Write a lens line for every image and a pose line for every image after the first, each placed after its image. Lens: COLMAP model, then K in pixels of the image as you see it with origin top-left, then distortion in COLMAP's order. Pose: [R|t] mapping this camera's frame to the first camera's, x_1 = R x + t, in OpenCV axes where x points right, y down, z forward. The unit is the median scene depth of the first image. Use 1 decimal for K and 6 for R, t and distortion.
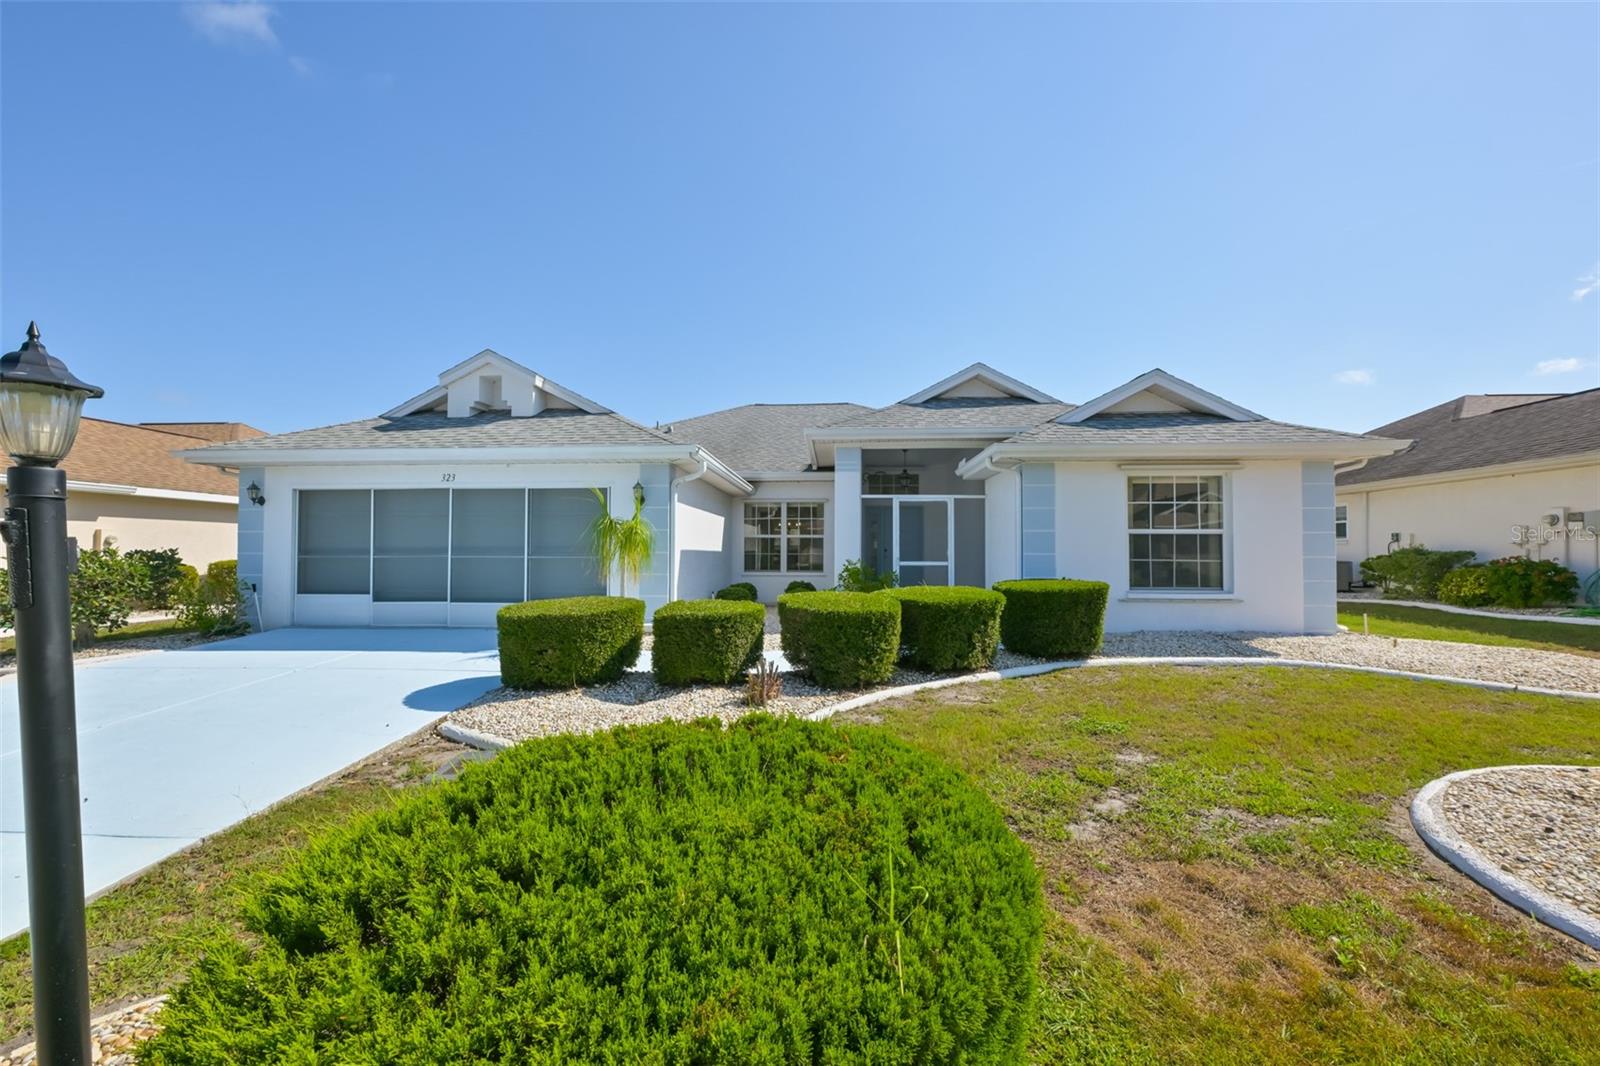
lens RADIAL K [[593.8, 0, 800.0], [0, 593.8, 533.0], [0, 0, 1]] dist [0.000560, 0.000072]
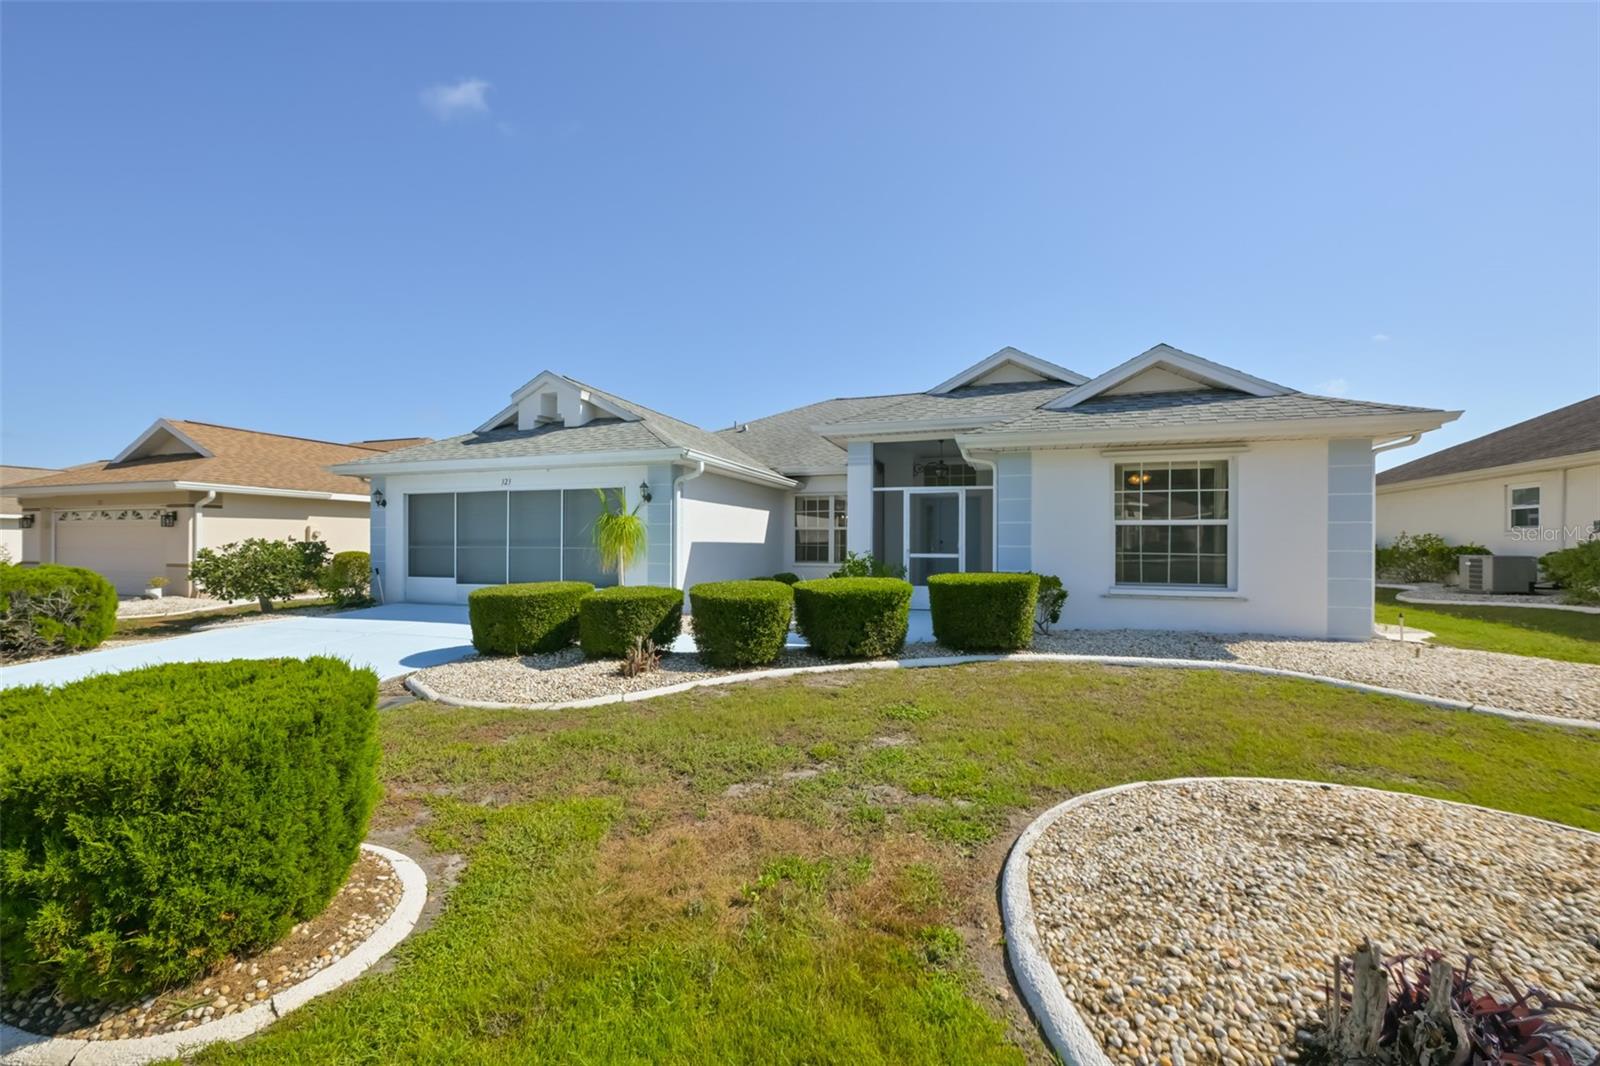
lens RADIAL K [[593.8, 0, 800.0], [0, 593.8, 533.0], [0, 0, 1]] dist [0.000560, 0.000072]
pose [[0.970626, -0.002862, -0.240578, 0.278452], [0.006465, 0.999878, 0.014188, -0.002621], [0.240508, -0.015327, 0.970526, -0.024320]]
